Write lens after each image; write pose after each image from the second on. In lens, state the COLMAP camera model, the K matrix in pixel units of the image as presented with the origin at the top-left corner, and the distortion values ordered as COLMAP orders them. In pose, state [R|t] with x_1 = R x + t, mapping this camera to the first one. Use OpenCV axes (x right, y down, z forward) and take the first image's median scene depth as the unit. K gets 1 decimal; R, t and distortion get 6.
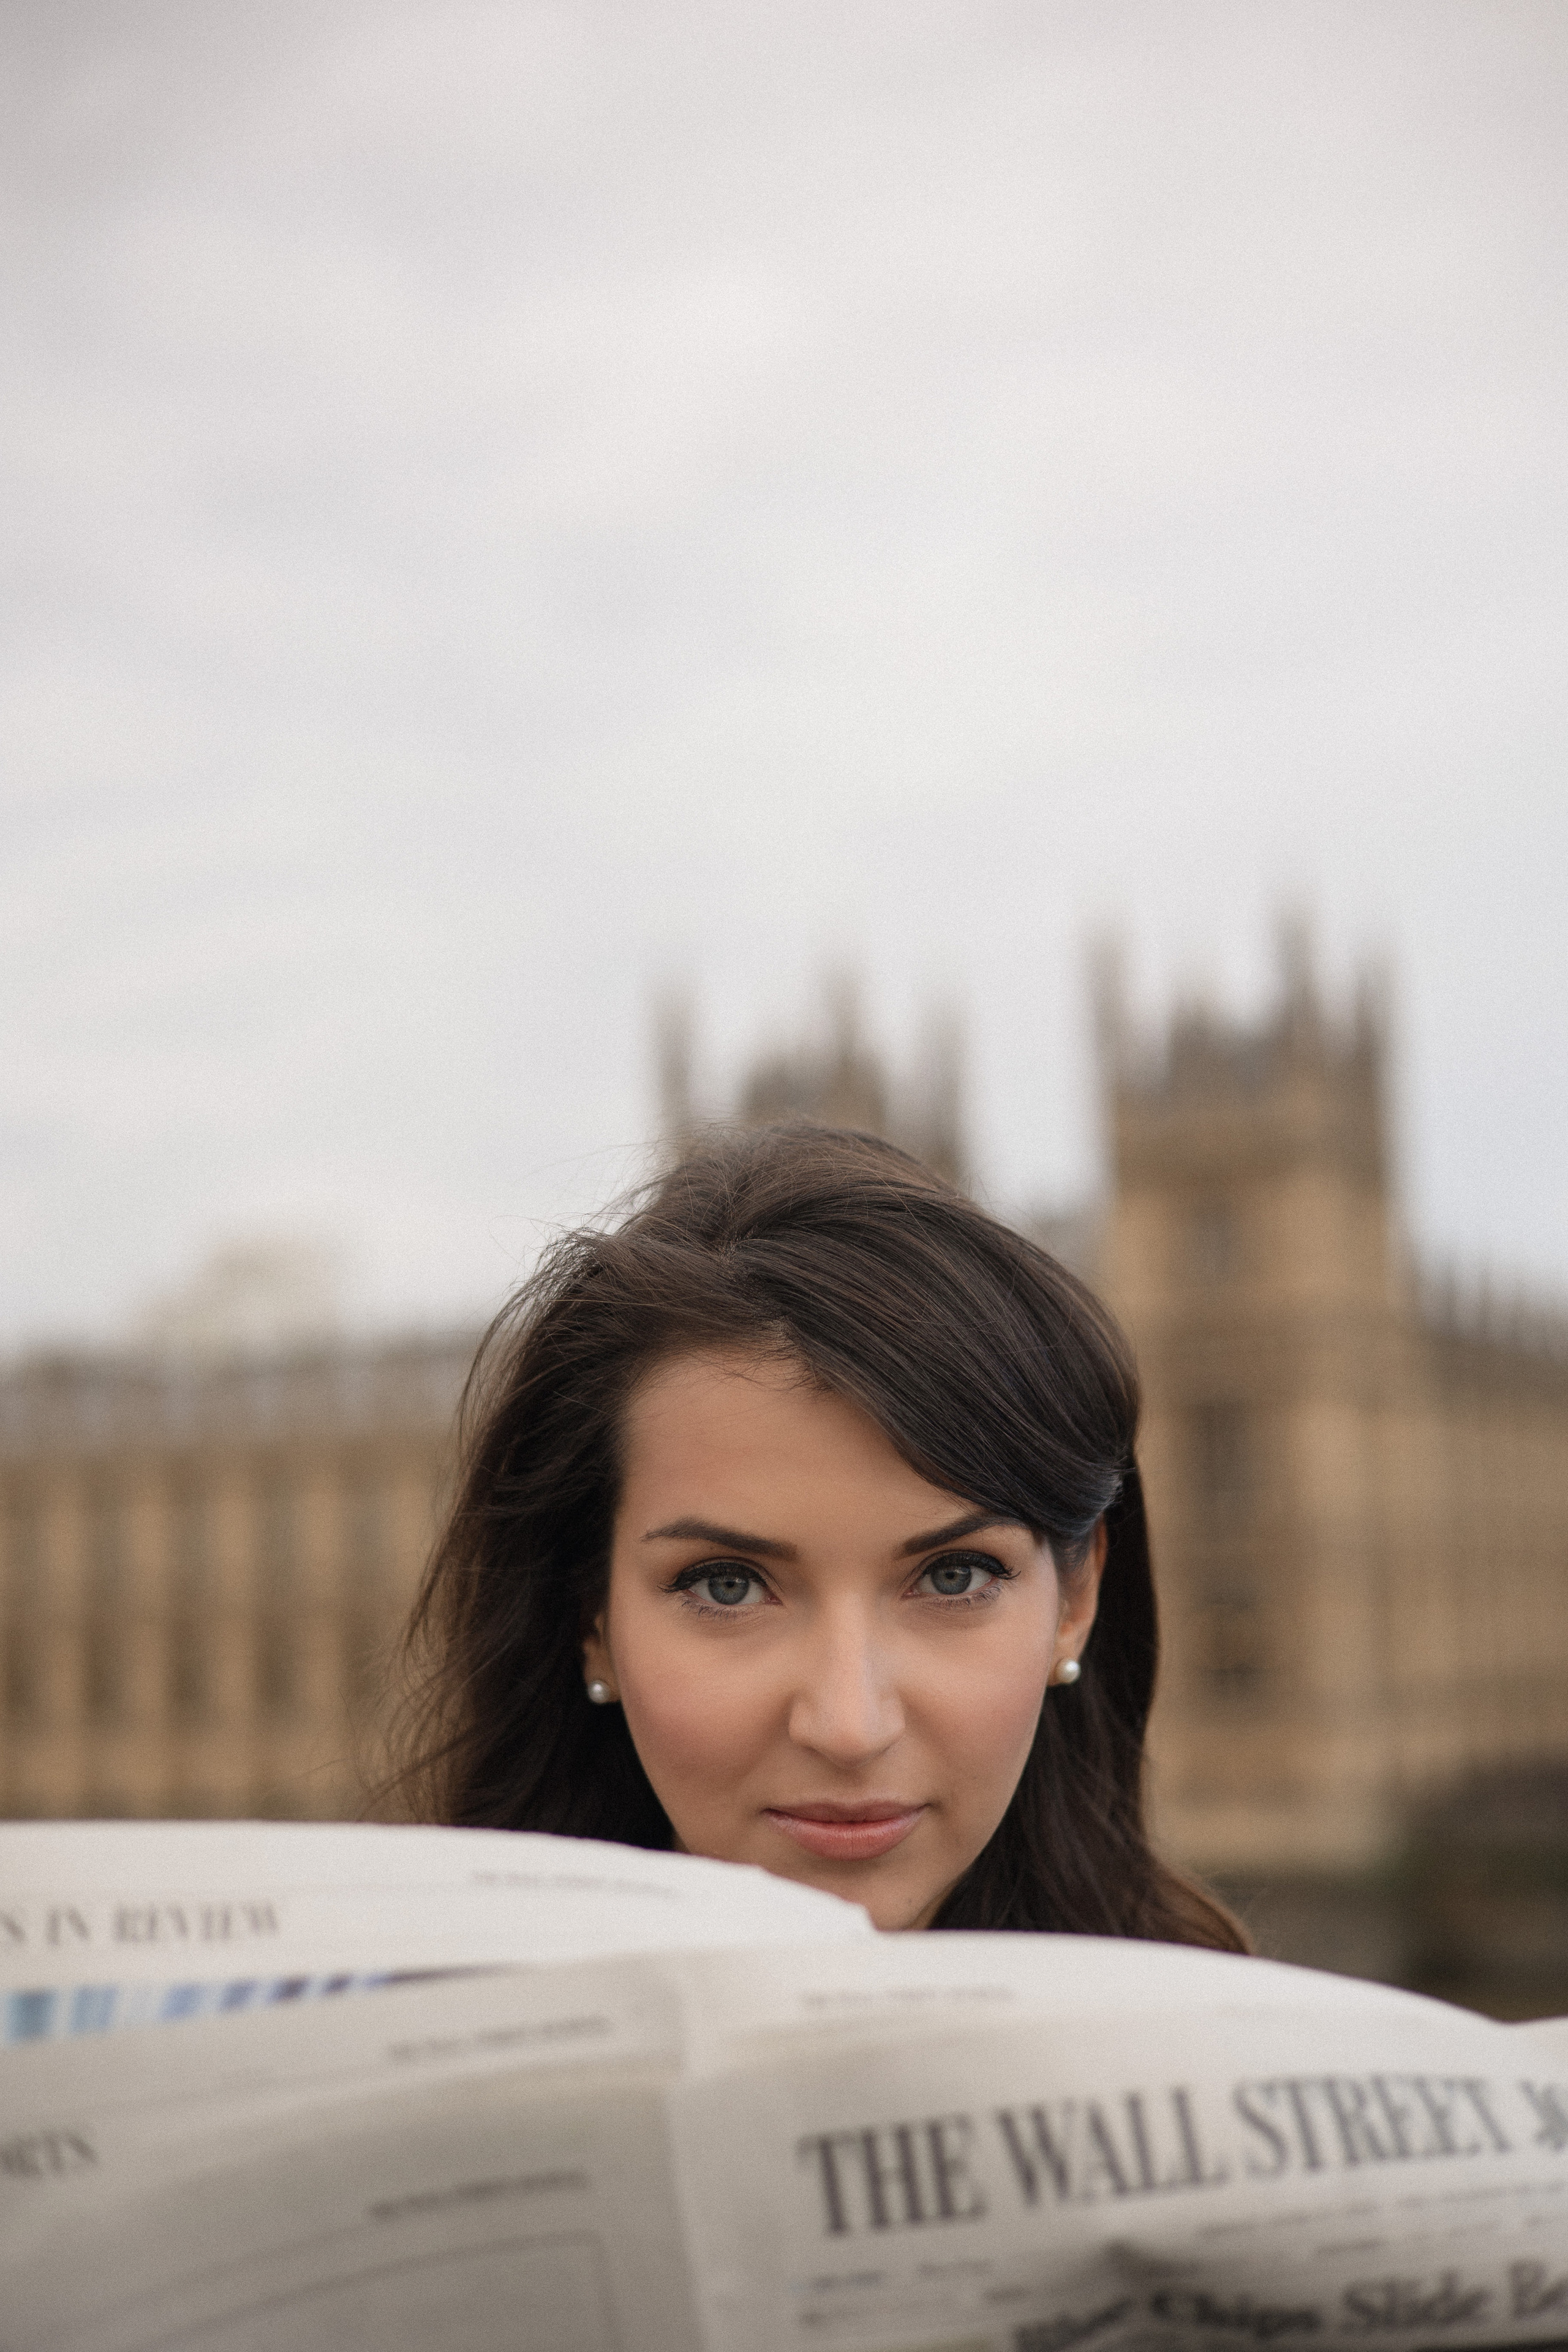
lens RADIAL K [[3263.0, 0, 797.8], [0, 3263.0, 1198.9], [0, 0, 1]] dist [0.057062, -0.228054]
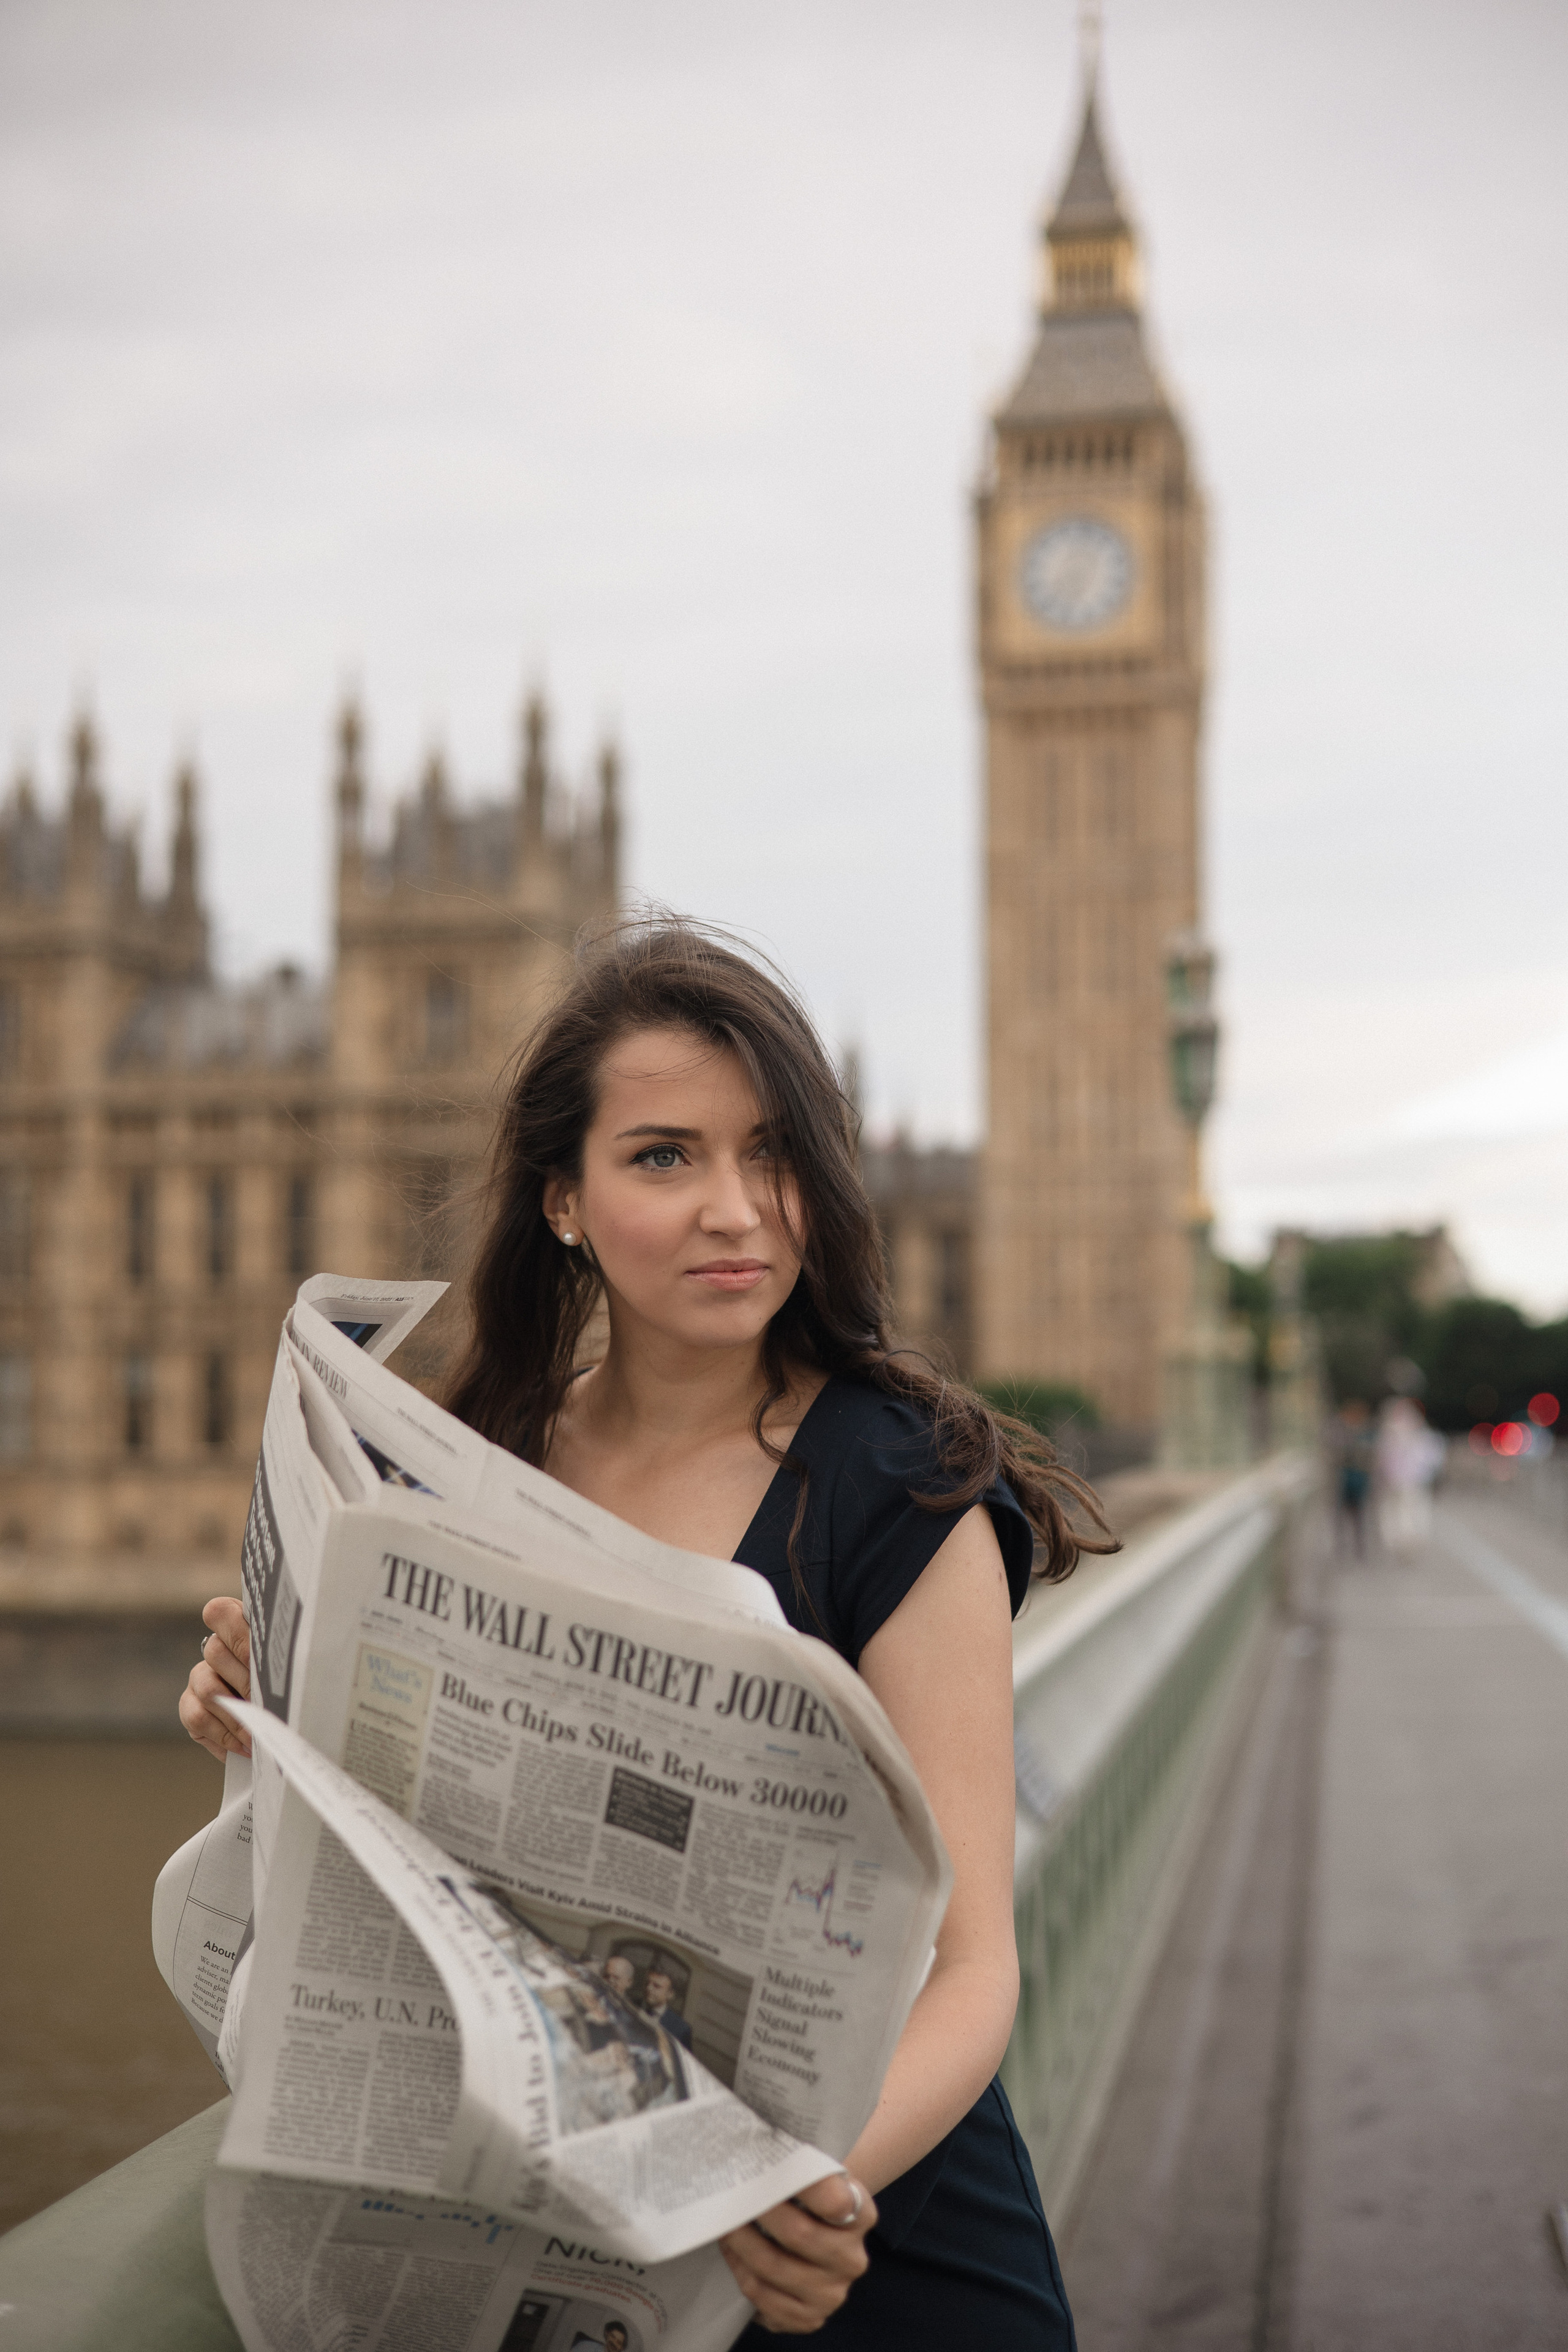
lens RADIAL K [[3427.9, 0, 784.0], [0, 3427.9, 1176.0], [0, 0, 1]] dist [0.041526, -0.102108]
pose [[0.969101, 0.030942, 0.244717, -0.034231], [-0.046043, 0.997356, 0.056229, -0.001028], [-0.242330, -0.065759, 0.967963, -0.076941]]
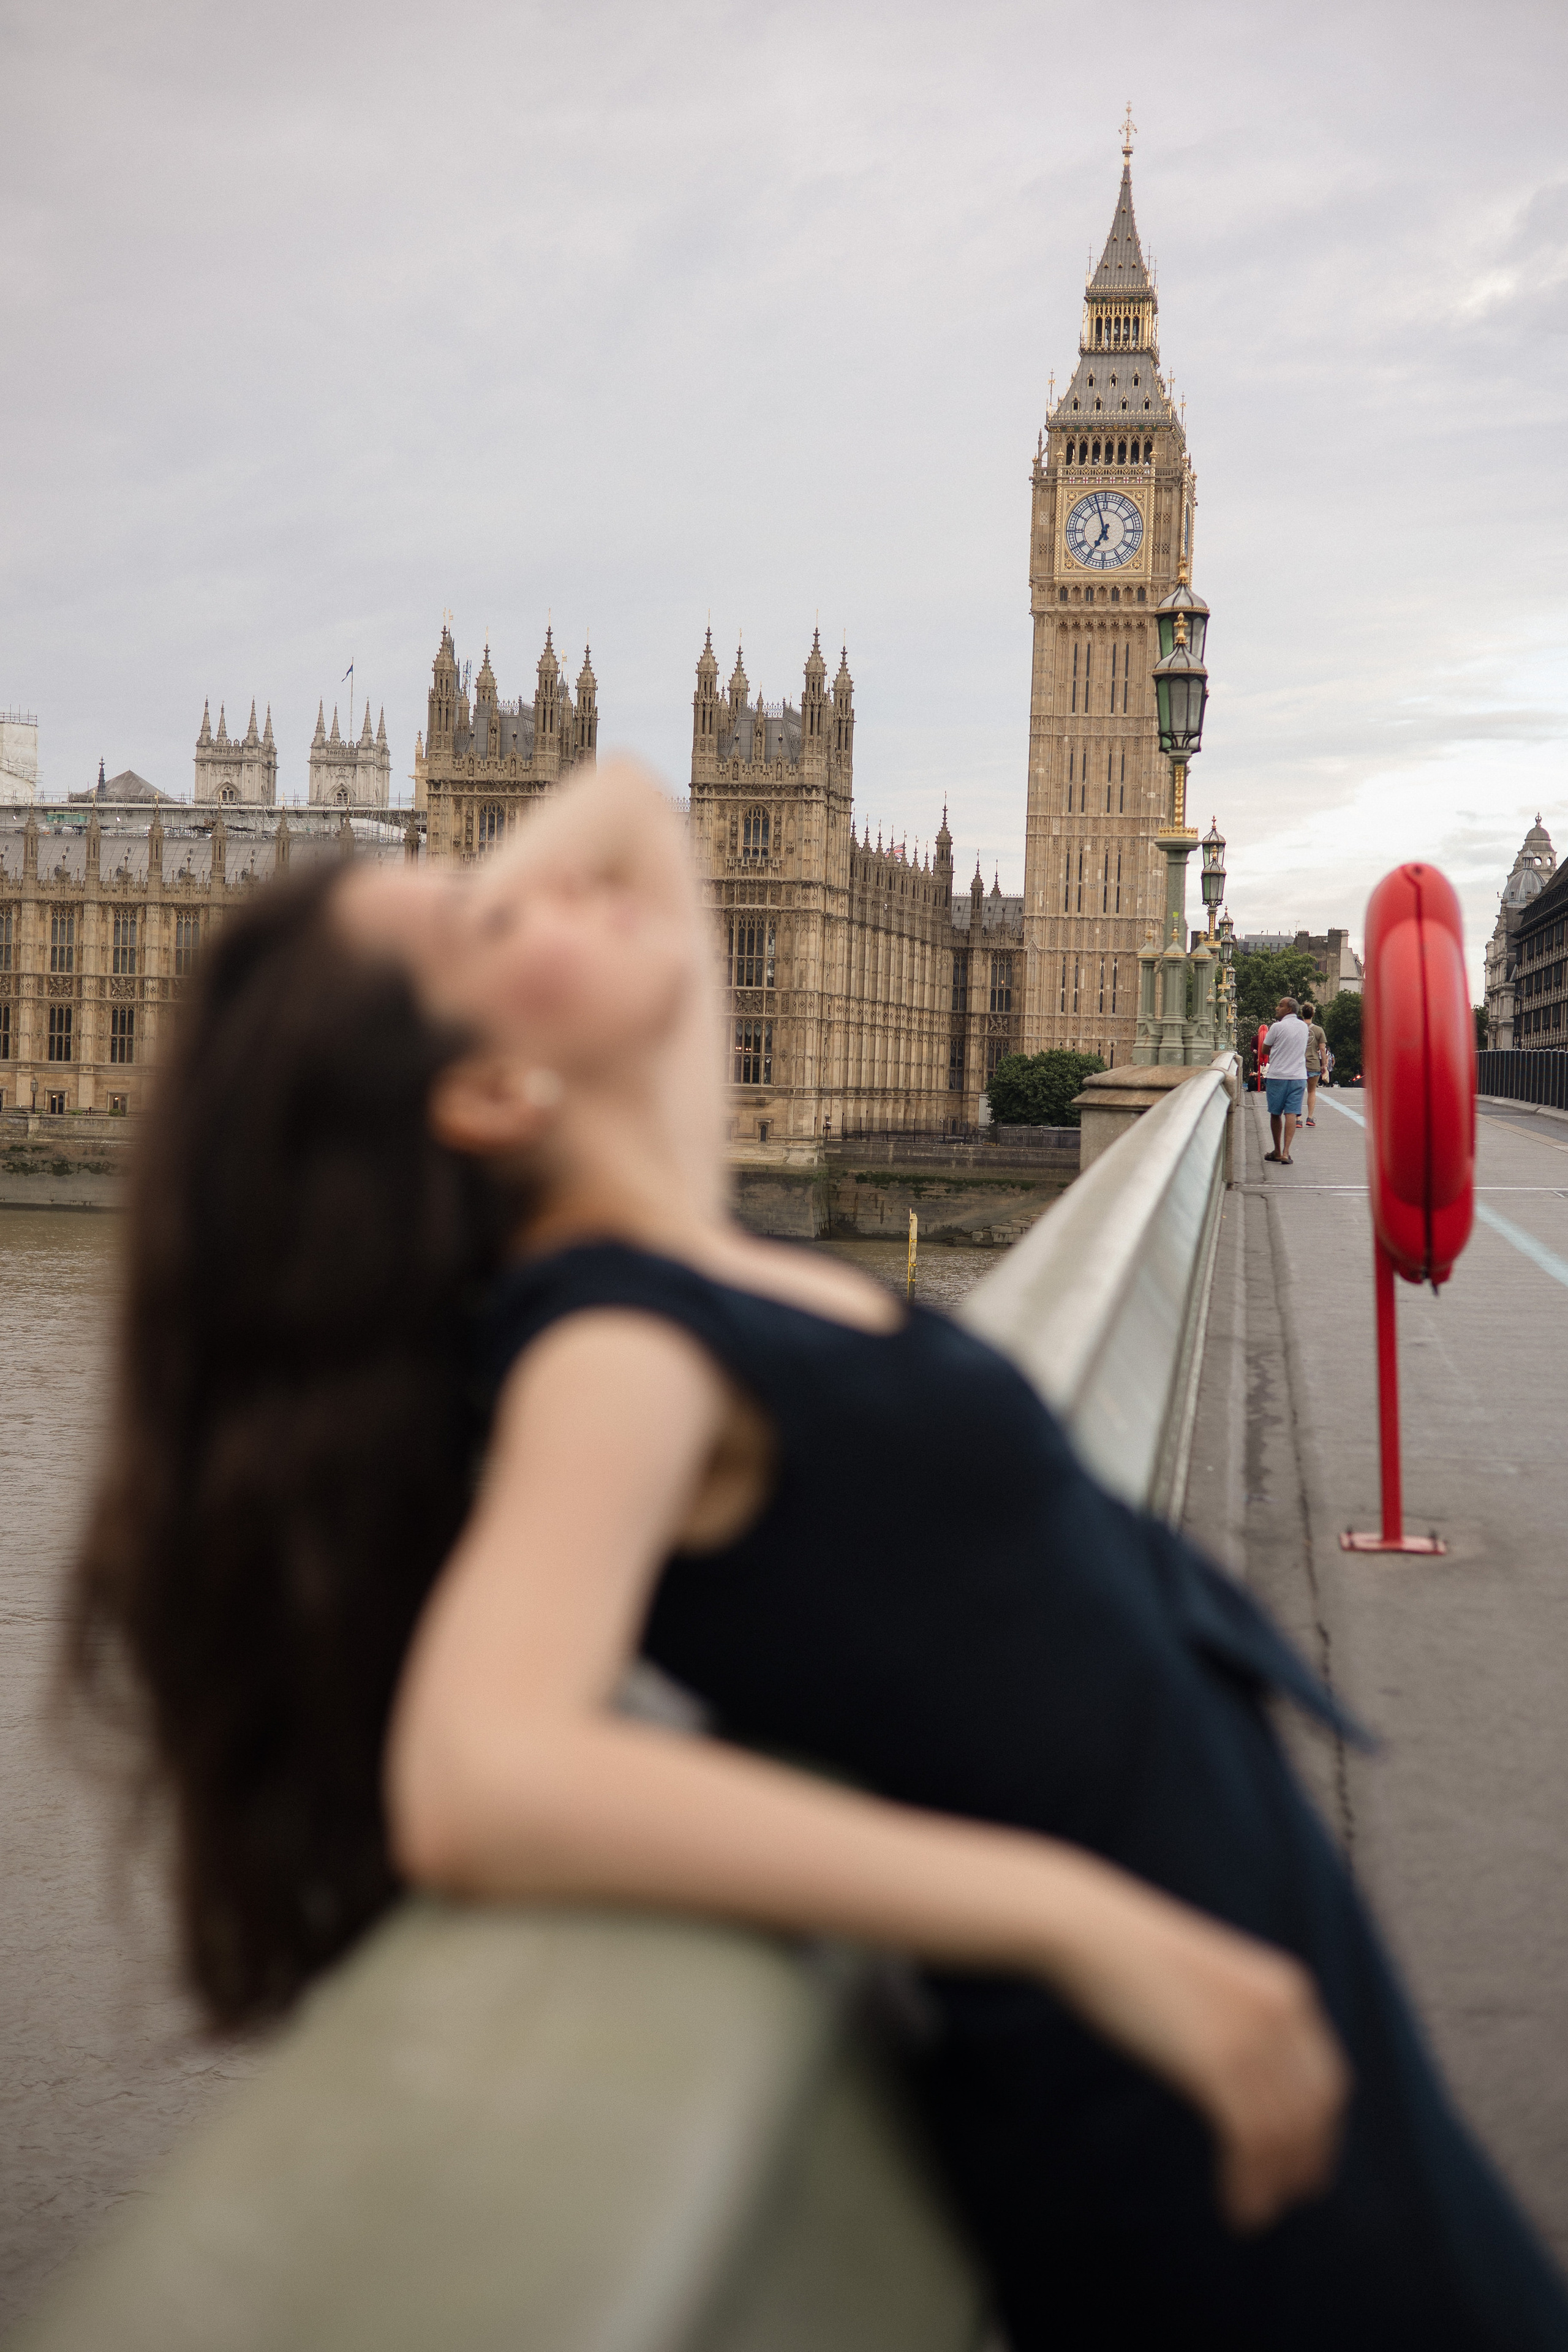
lens RADIAL K [[3427.9, 0, 784.0], [0, 3427.9, 1176.0], [0, 0, 1]] dist [0.041526, -0.102108]
pose [[0.961257, 0.038019, 0.273020, -0.375951], [-0.082181, 0.984928, 0.152192, -0.091575], [-0.263119, -0.168733, 0.949893, -0.856848]]
